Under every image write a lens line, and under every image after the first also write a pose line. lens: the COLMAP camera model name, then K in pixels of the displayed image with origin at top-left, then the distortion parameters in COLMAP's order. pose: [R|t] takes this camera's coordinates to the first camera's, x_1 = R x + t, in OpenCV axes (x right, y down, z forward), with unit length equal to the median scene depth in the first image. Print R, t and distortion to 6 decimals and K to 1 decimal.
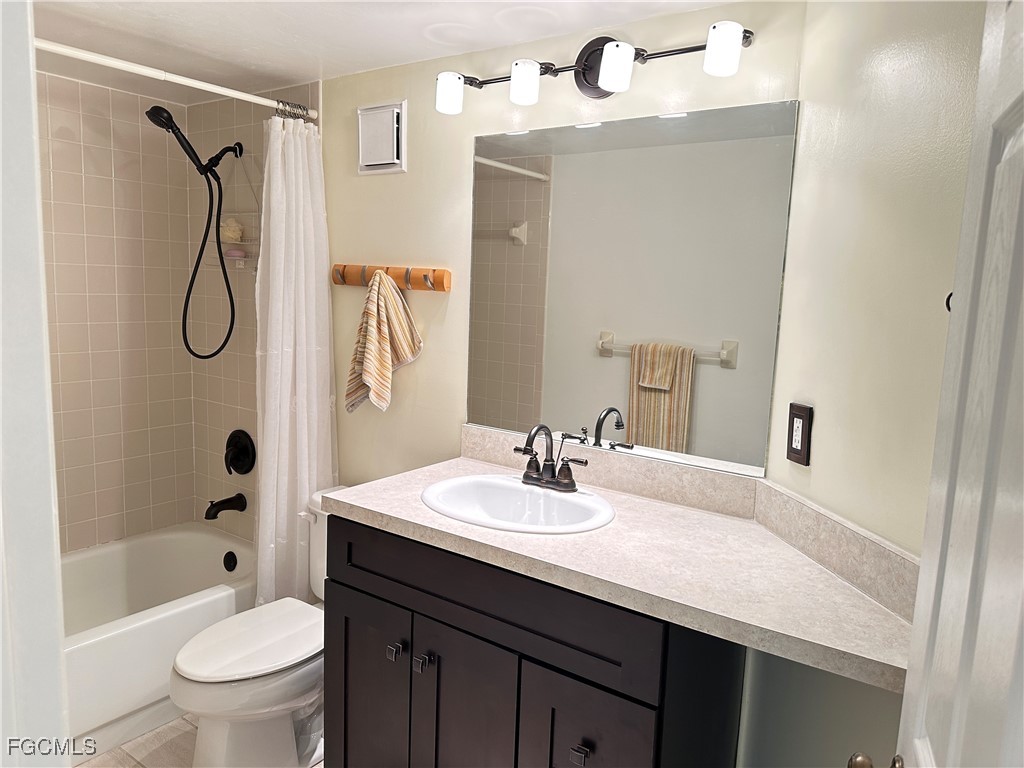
lens RADIAL K [[712.3, 0, 518.1], [0, 712.3, 381.5], [0, 0, 1]] dist [0.128072, -0.214686]
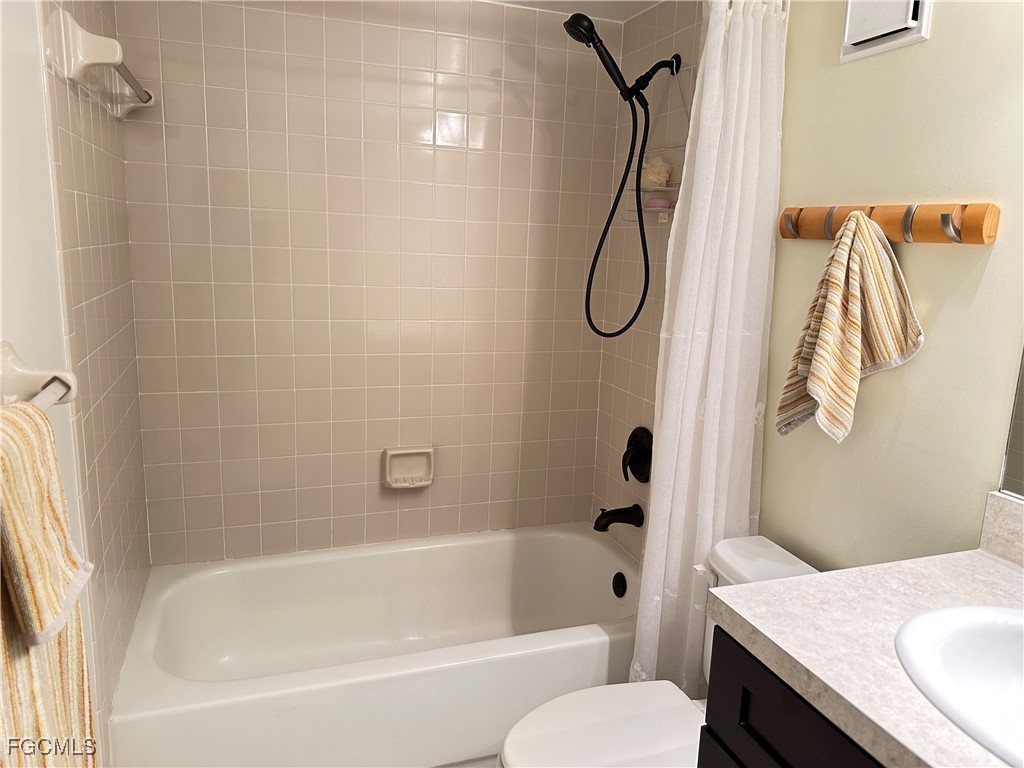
lens RADIAL K [[723.7, 0, 510.2], [0, 723.7, 385.5], [0, 0, 1]] dist [0.051943, -0.067223]
pose [[0.811852, 0.105608, -0.574232, -0.059773], [-0.081836, 0.994379, 0.067177, -0.025509], [0.578099, -0.007544, 0.815932, 0.316251]]
